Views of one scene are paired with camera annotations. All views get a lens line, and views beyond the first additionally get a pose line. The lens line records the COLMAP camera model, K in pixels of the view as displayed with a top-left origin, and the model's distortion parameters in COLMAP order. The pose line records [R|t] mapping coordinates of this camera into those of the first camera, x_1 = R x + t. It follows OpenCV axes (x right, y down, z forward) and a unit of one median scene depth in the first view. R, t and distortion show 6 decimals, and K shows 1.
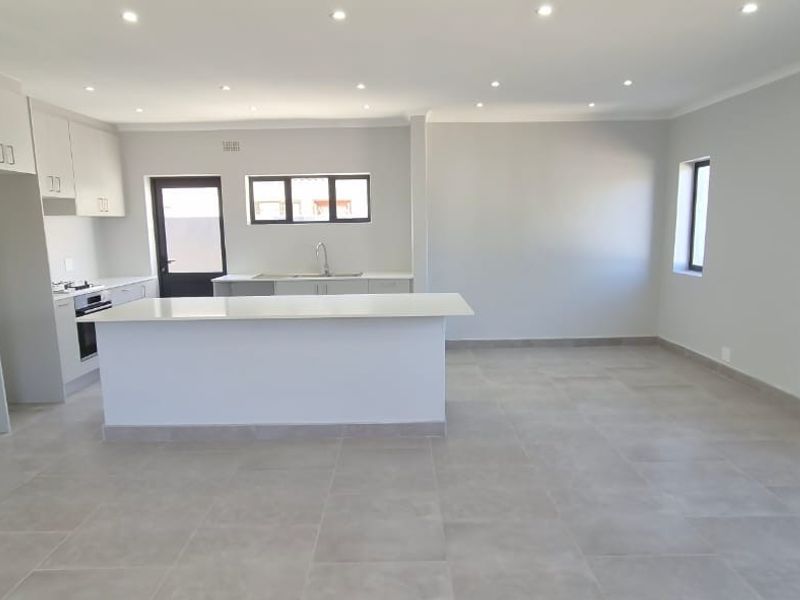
lens RADIAL K [[529.4, 0, 407.7], [0, 529.4, 300.7], [0, 0, 1]] dist [-0.006671, 0.000459]
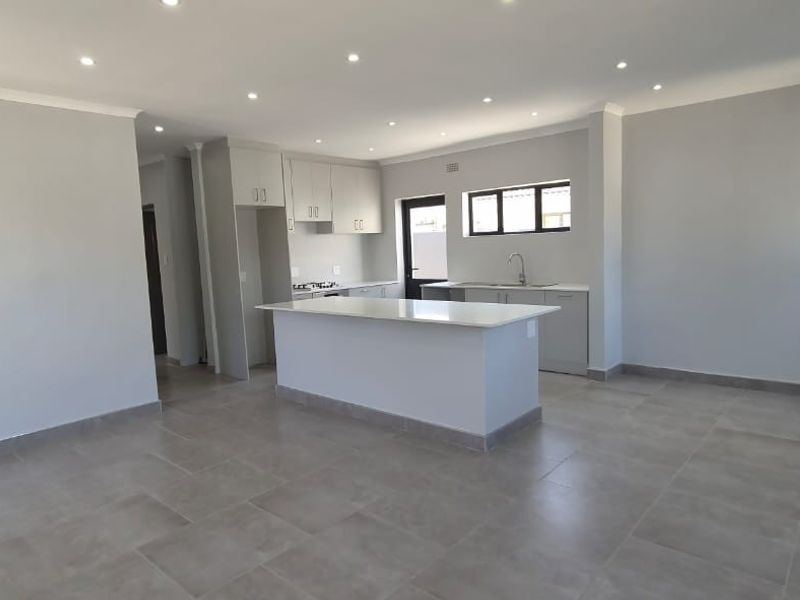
lens RADIAL K [[529.4, 0, 408.0], [0, 529.4, 301.0], [0, 0, 1]] dist [-0.006671, 0.000459]
pose [[0.743645, 0.053692, -0.666415, 0.361595], [-0.068065, 0.997671, 0.004428, -0.007481], [0.665101, 0.042067, 0.745568, 0.109159]]
